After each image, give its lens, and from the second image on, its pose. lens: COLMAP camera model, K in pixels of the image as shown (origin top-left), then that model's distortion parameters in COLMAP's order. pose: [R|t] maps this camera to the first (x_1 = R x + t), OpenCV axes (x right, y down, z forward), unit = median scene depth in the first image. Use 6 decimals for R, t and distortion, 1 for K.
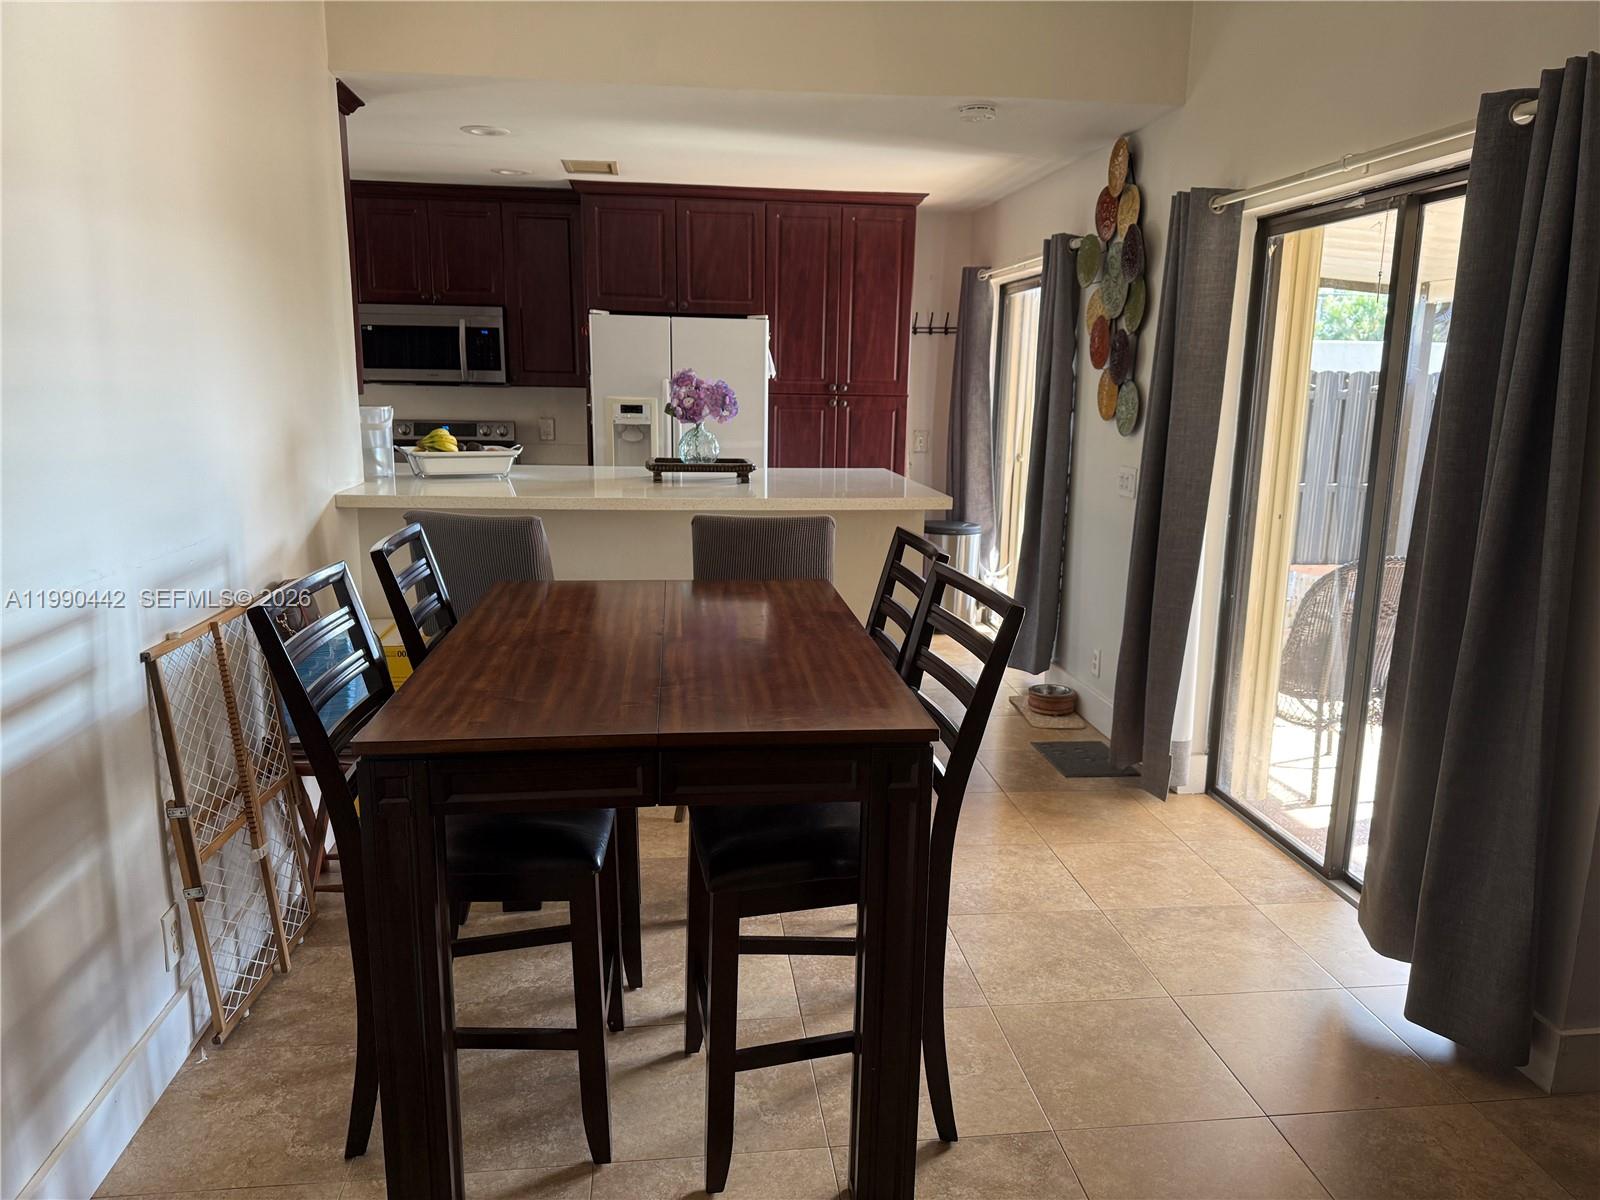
lens RADIAL K [[1121.5, 0, 805.2], [0, 1121.5, 602.4], [0, 0, 1]] dist [0.010654, -0.015225]
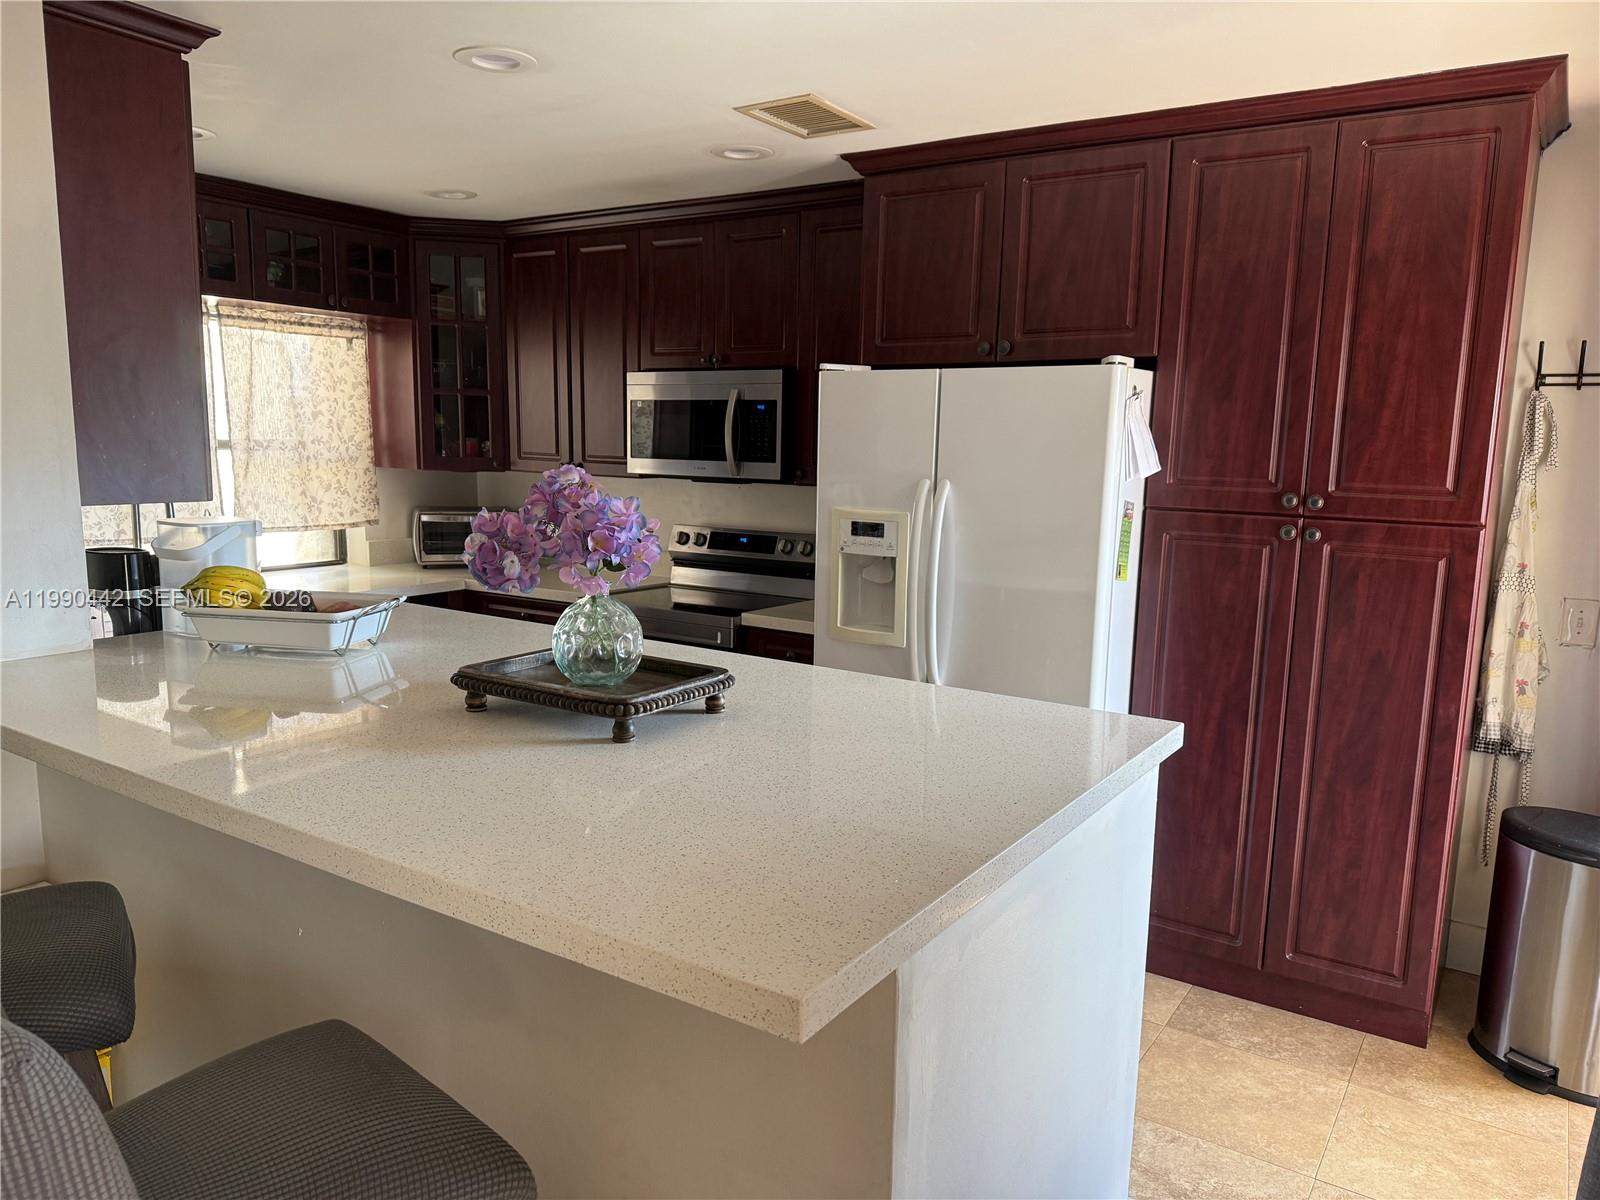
lens RADIAL K [[1121.5, 0, 798.0], [0, 1121.5, 605.8], [0, 0, 1]] dist [0.010654, -0.015225]
pose [[0.756004, 0.088441, -0.648565, 0.182545], [-0.137220, 0.990227, -0.024919, -0.108492], [0.640023, 0.107835, 0.760751, 0.516469]]
